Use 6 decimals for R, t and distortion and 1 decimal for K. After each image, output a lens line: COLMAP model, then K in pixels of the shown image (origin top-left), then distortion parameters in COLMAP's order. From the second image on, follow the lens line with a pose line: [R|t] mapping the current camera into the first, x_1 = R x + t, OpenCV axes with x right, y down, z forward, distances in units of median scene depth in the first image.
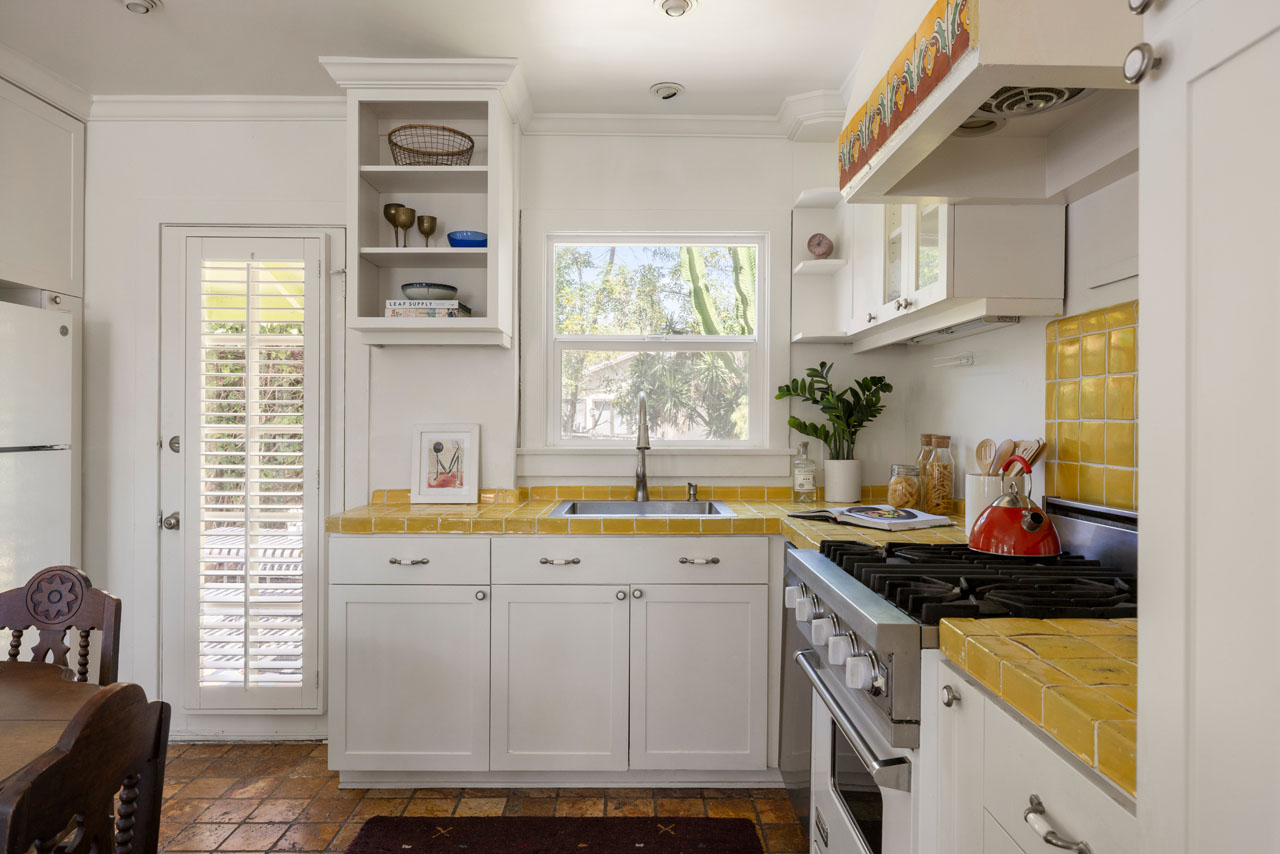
lens RADIAL K [[778.7, 0, 640.0], [0, 778.7, 423.3], [0, 0, 1]] dist [0.000900, 0.002130]
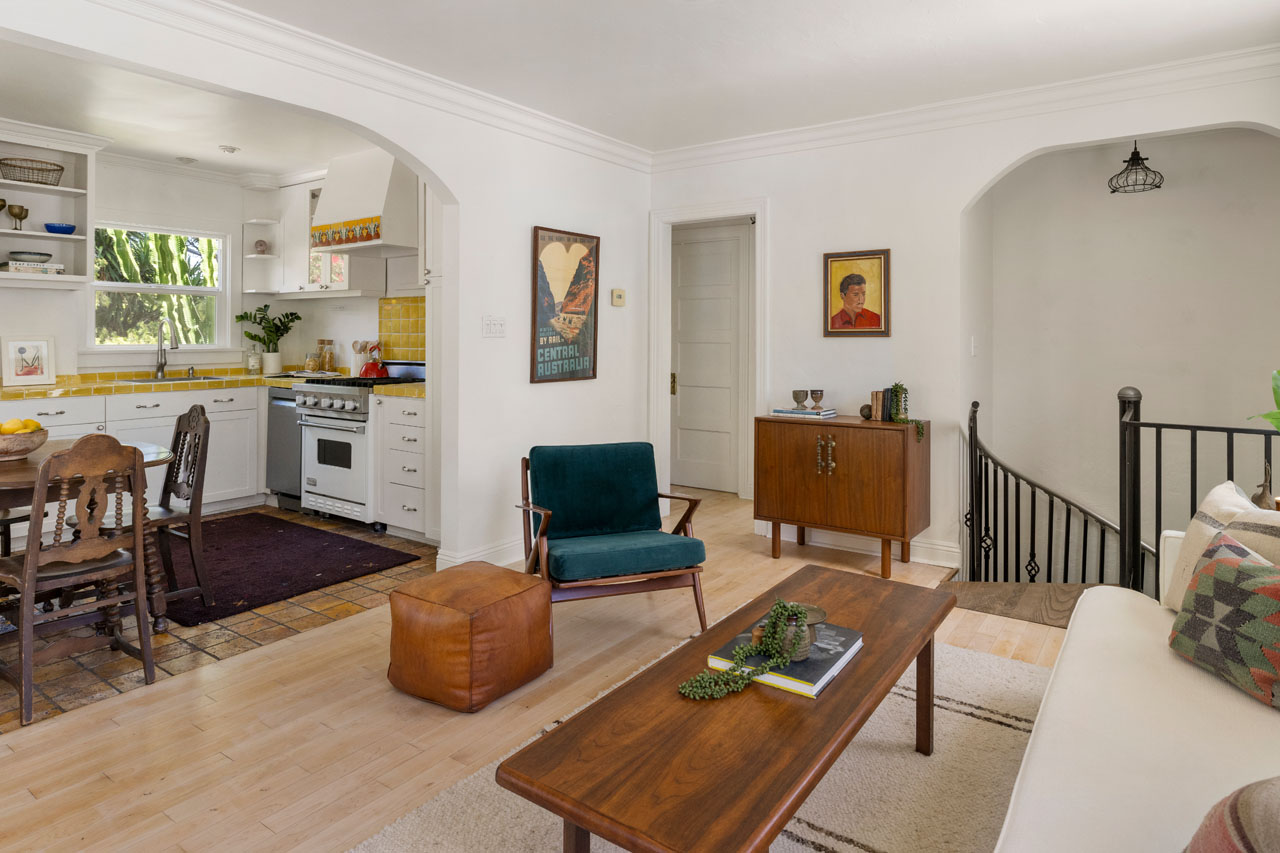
lens RADIAL K [[728.5, 0, 656.2], [0, 728.5, 333.2], [0, 0, 1]] dist [-0.004143, -0.000582]
pose [[0.571999, -0.001927, 0.820252, -0.741434], [0.001277, 0.999998, 0.001458, -0.005413], [-0.820253, 0.000213, 0.572001, -0.926072]]
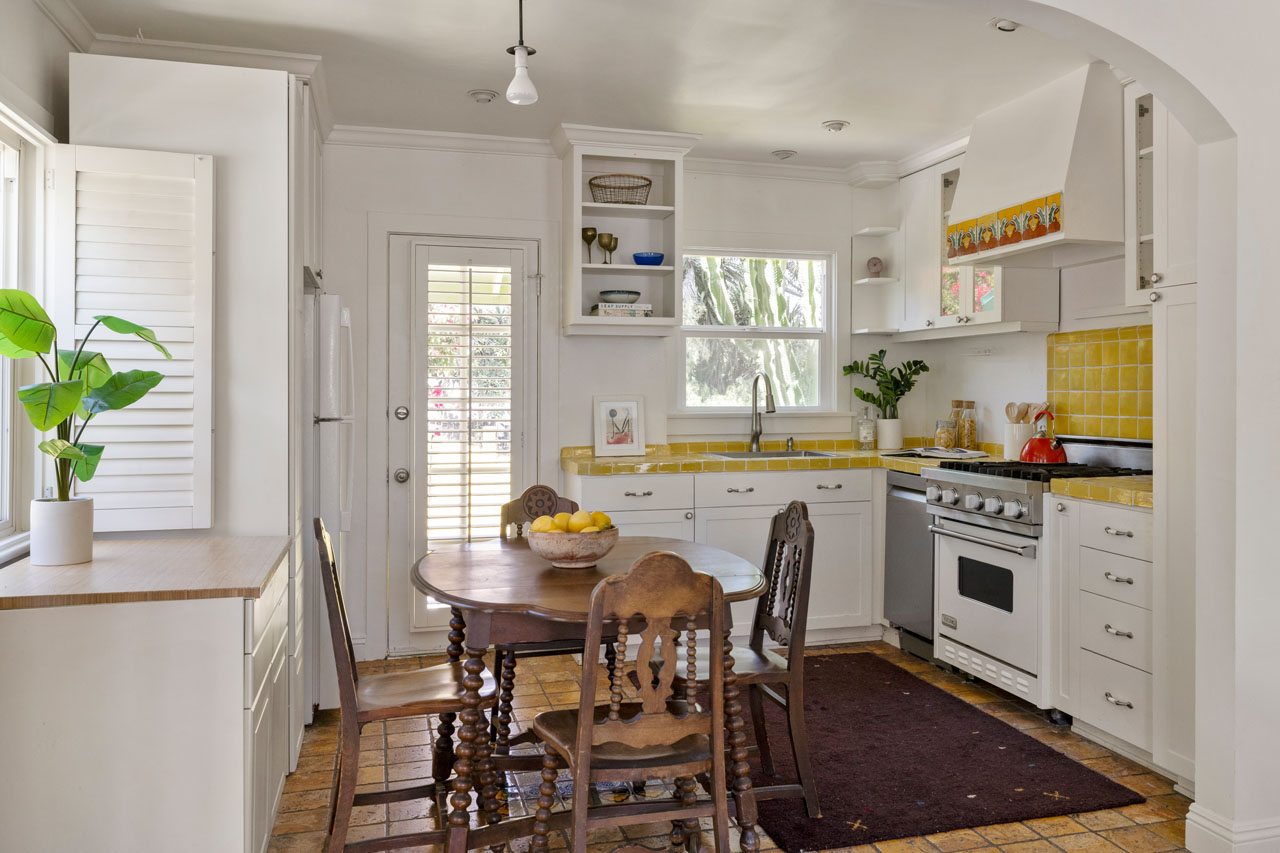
lens RADIAL K [[992.5, 0, 687.1], [0, 992.5, 396.5], [0, 0, 1]] dist [-0.005932, -0.000041]
pose [[0.958624, -0.006145, 0.284610, -0.615092], [0.004724, 0.999973, 0.005678, -0.005703], [-0.284637, -0.004099, 0.958627, -0.625078]]
